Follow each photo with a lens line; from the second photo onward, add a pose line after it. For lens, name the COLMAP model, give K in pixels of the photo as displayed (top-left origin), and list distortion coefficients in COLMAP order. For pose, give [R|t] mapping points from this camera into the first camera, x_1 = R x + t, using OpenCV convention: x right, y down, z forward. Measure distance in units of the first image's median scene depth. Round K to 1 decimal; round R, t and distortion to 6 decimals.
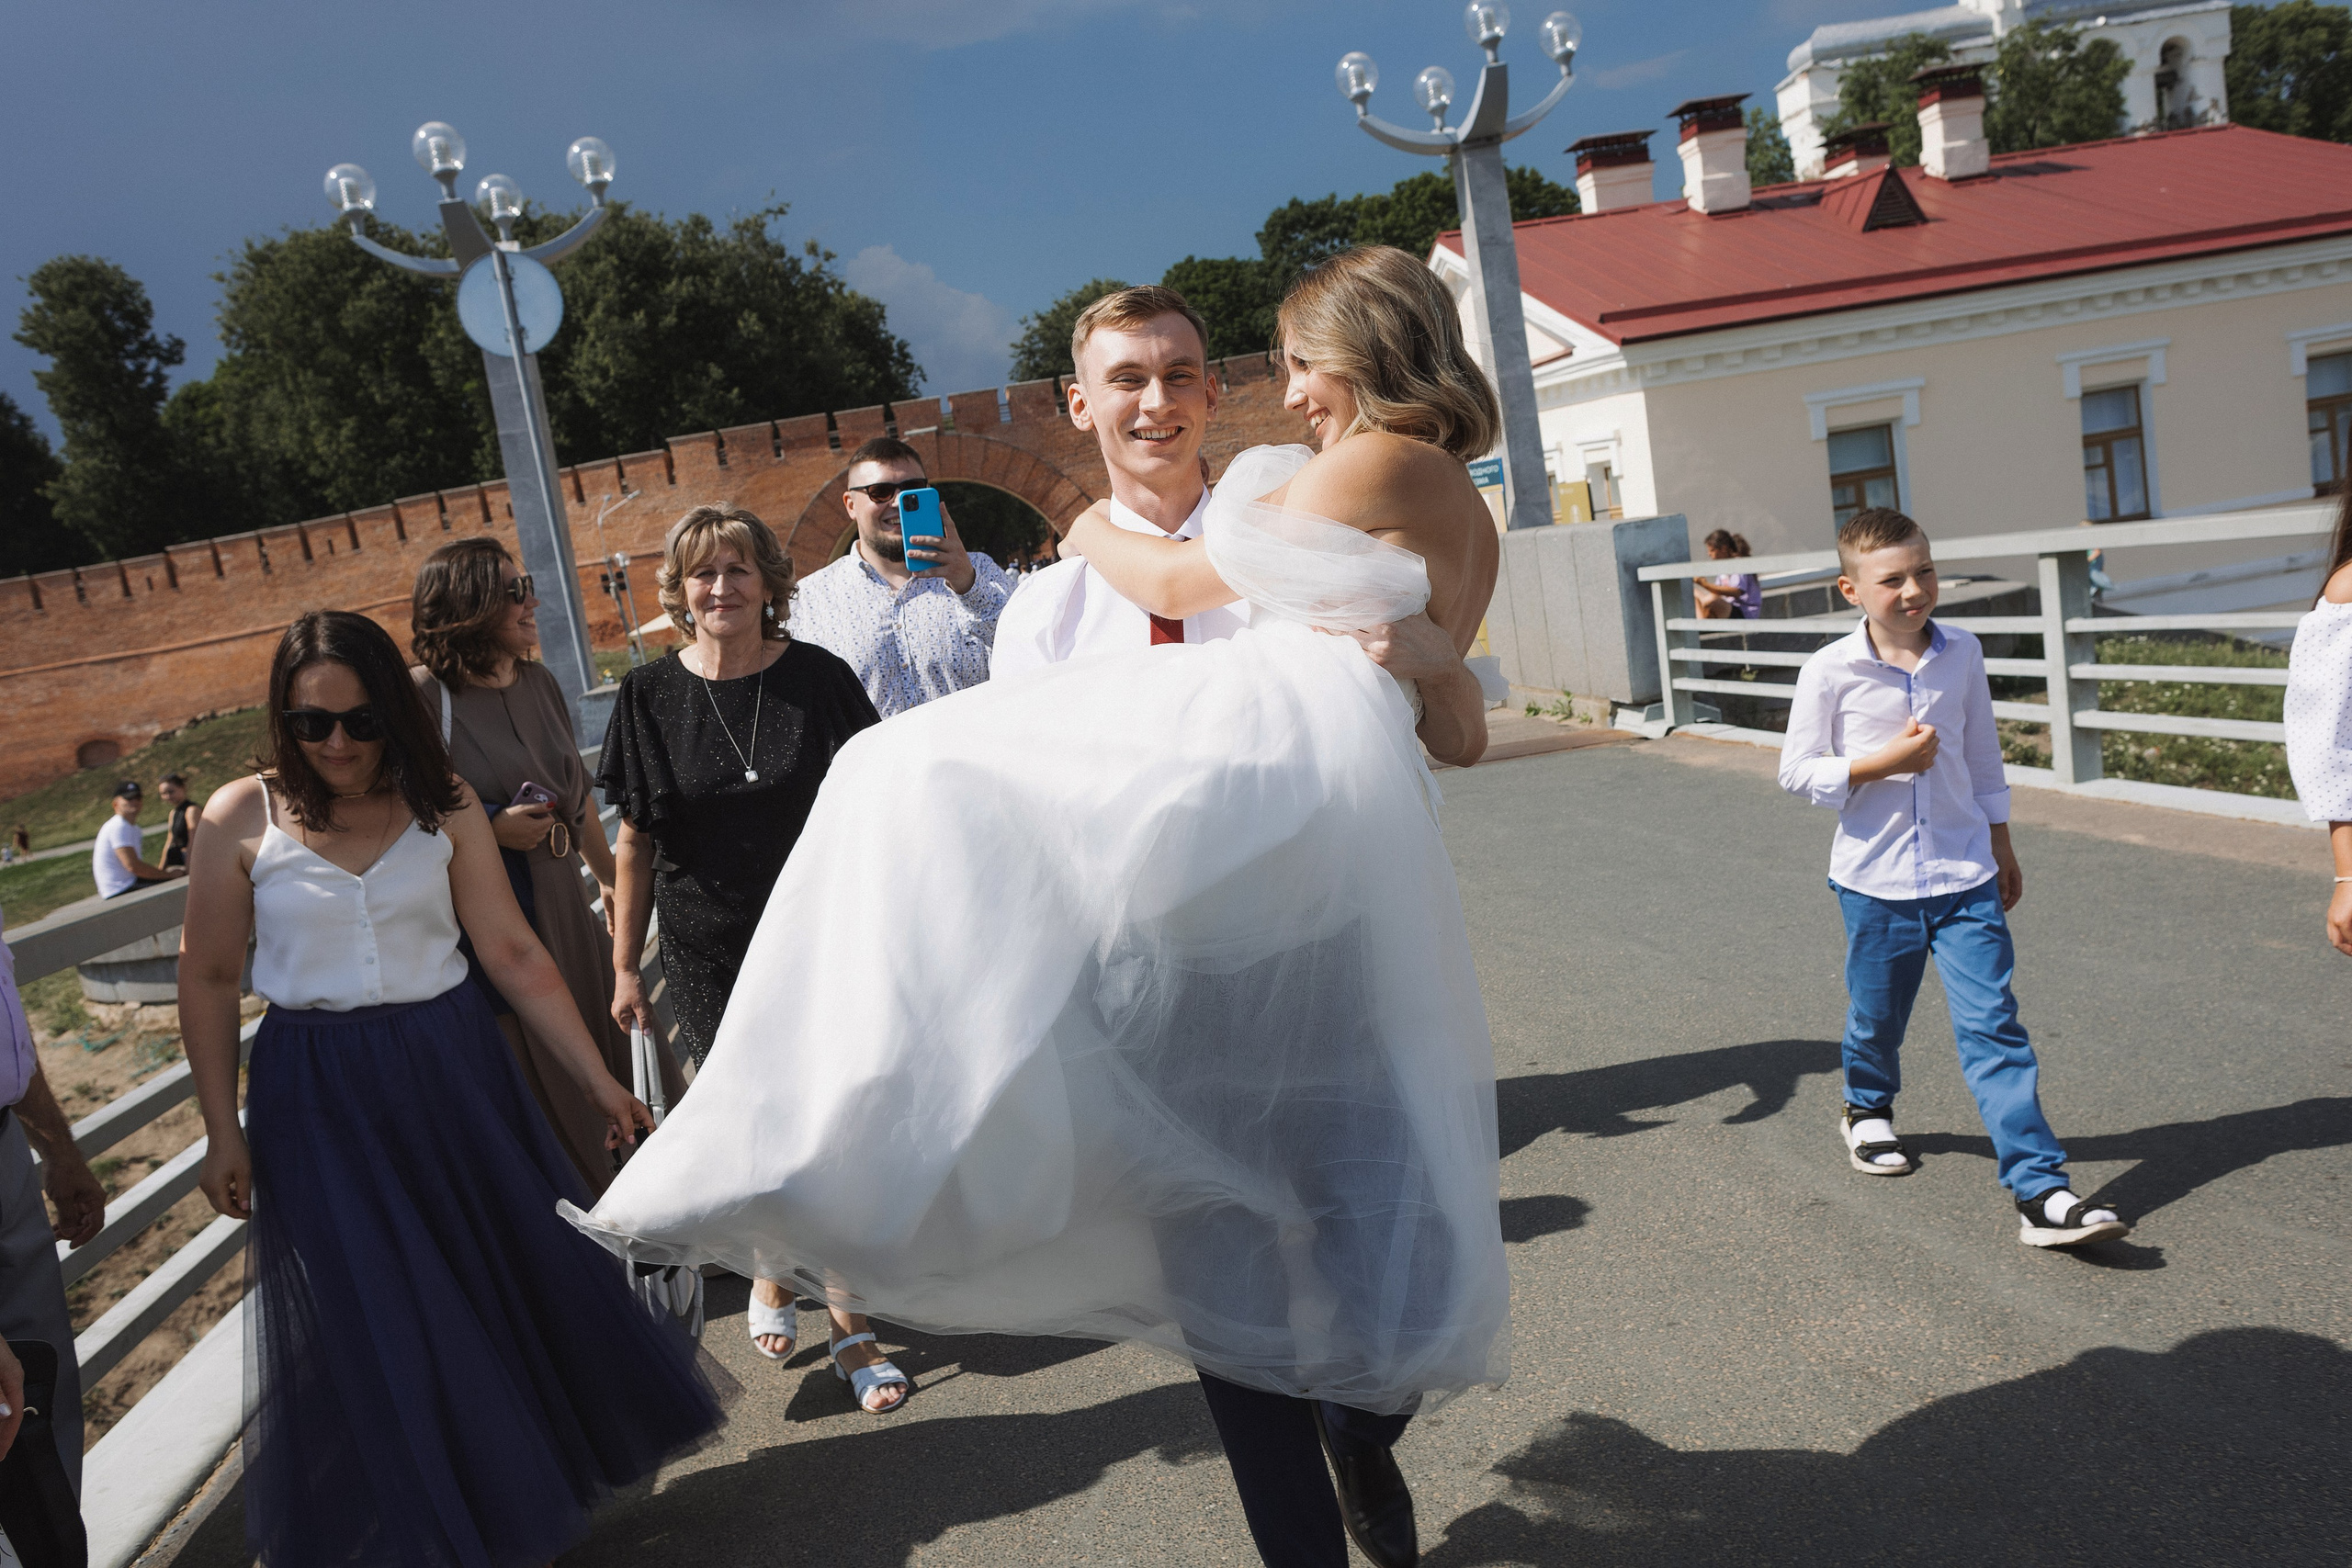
lens RADIAL K [[1961.6, 0, 1118.9], [0, 1961.6, 785.3], [0, 0, 1]] dist [0.025574, -0.002771]
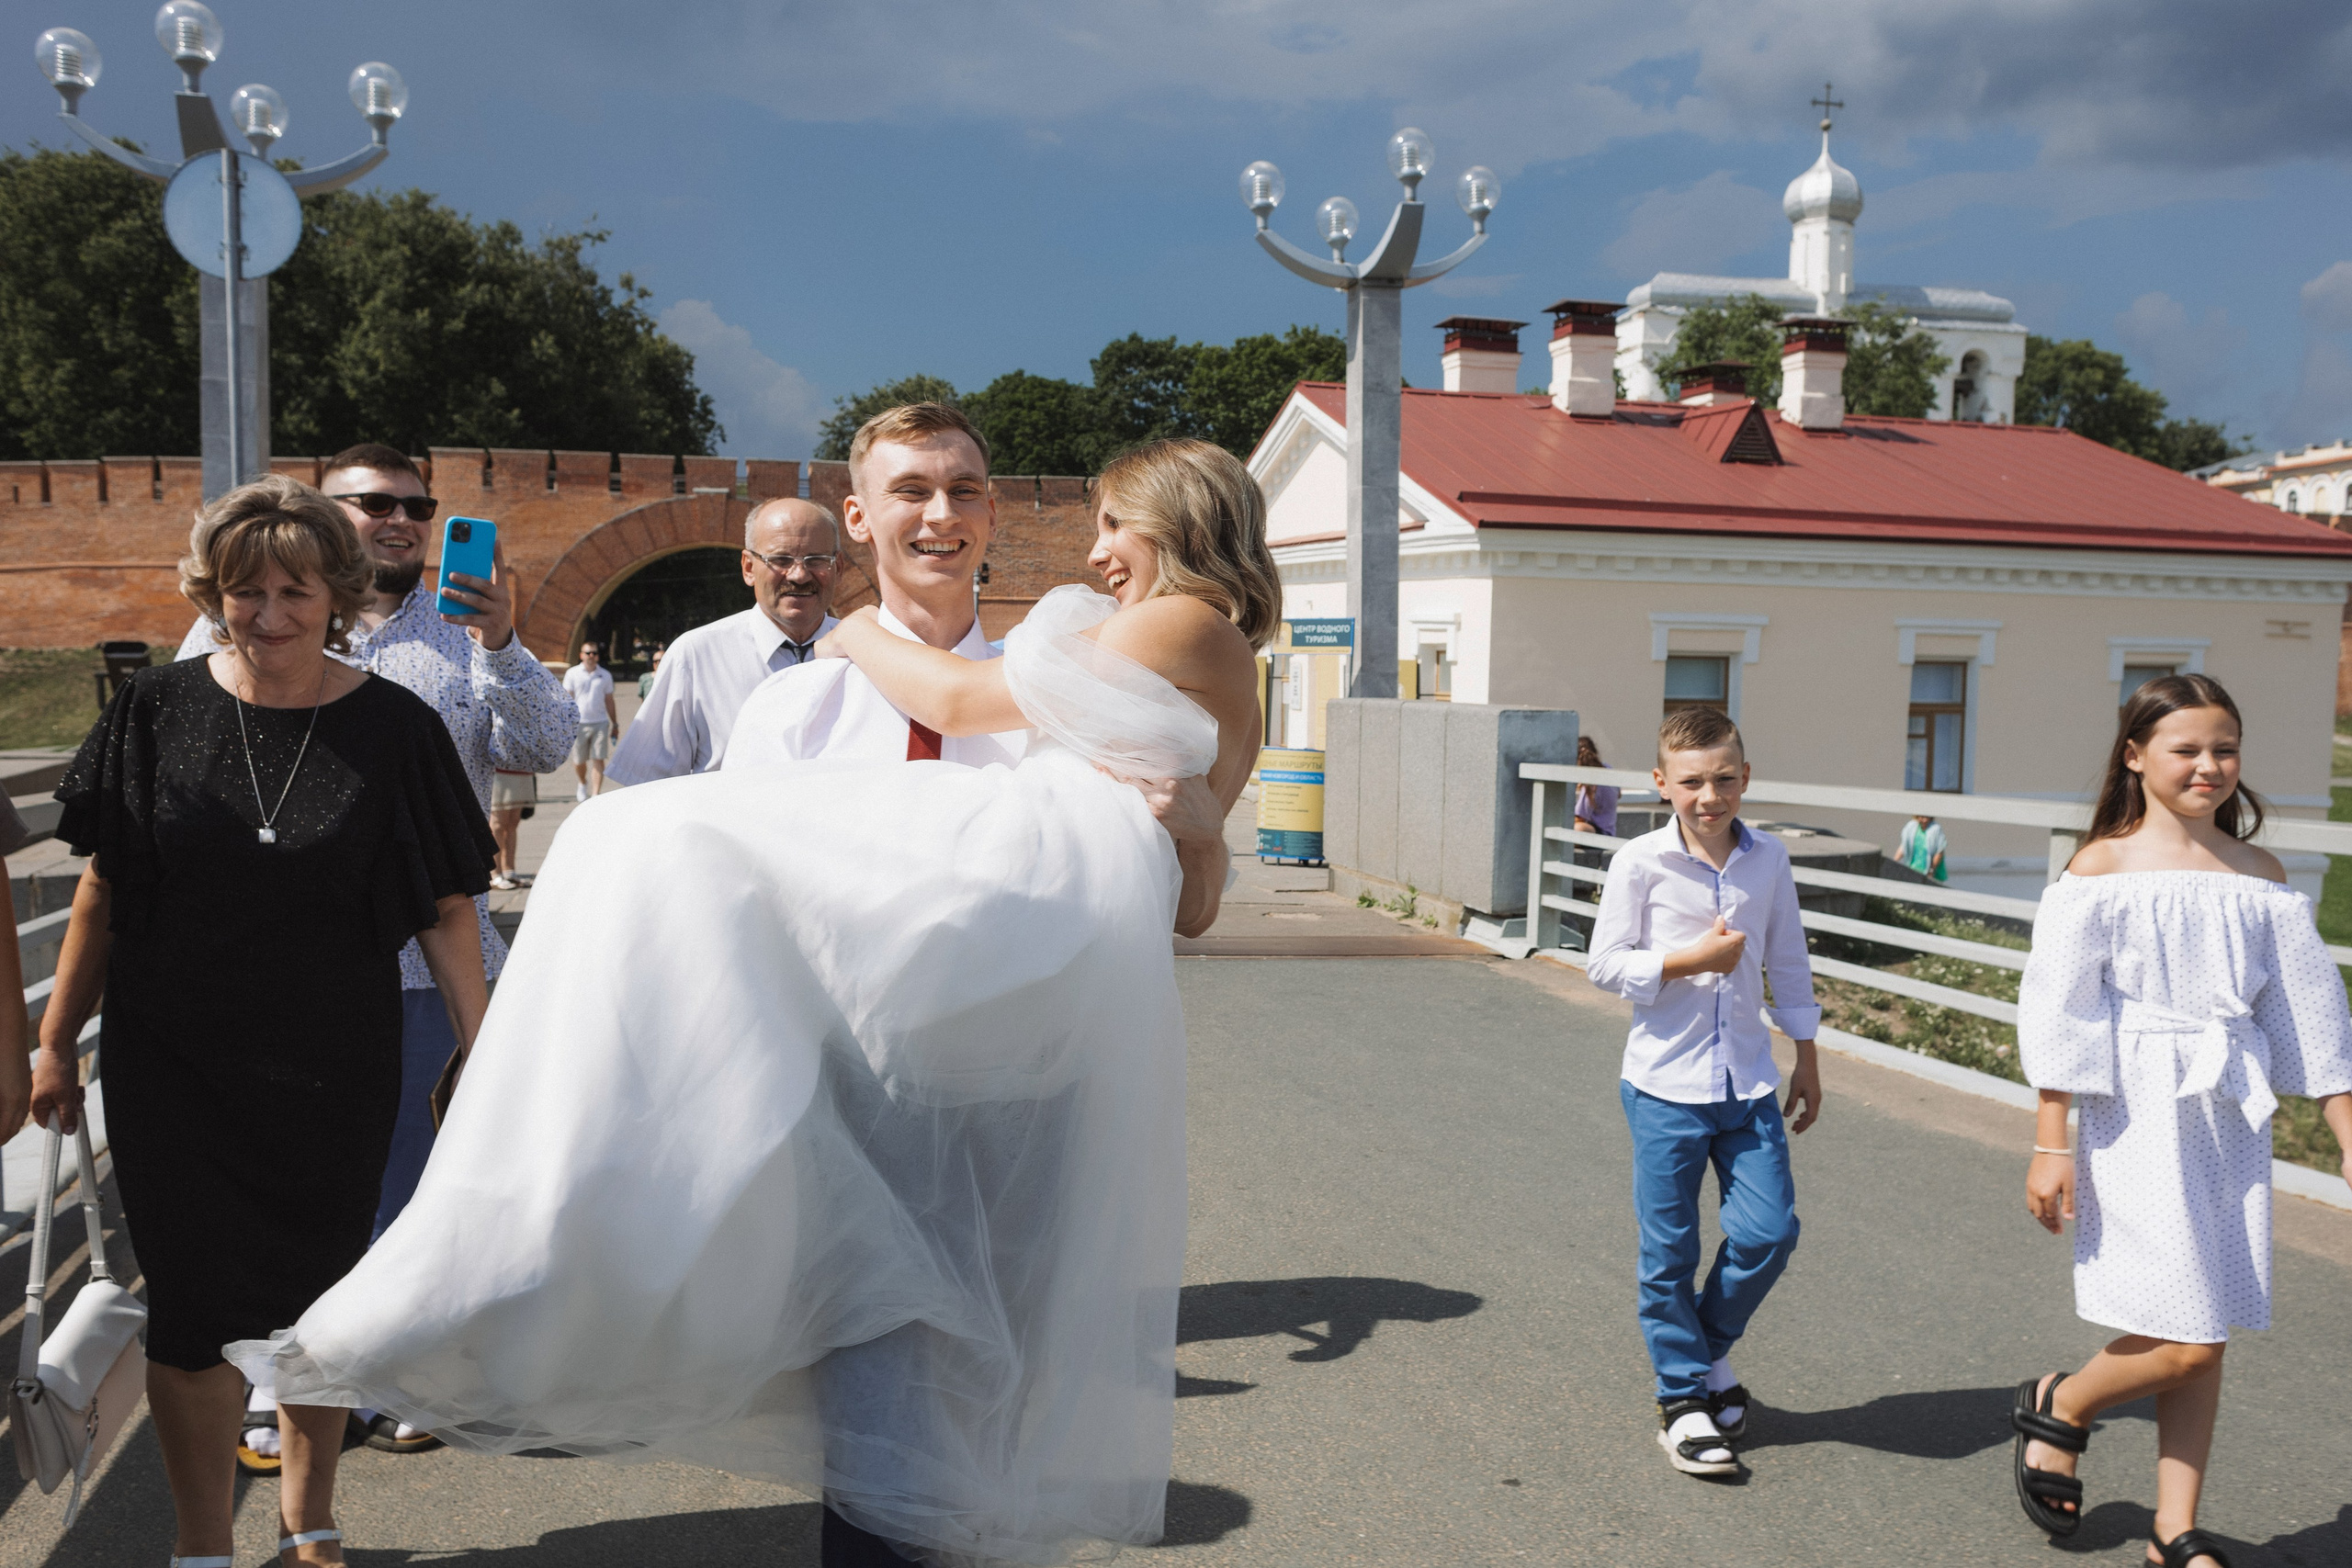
lens RADIAL K [[1865.6, 0, 1169.5], [0, 1865.6, 763.7], [0, 0, 1]] dist [0.026863, -0.001794]
pose [[0.973086, 0.164290, 0.161592, -0.011837], [-0.151609, 0.984517, -0.087988, -0.006402], [-0.173545, 0.061121, 0.982927, 0.102597]]
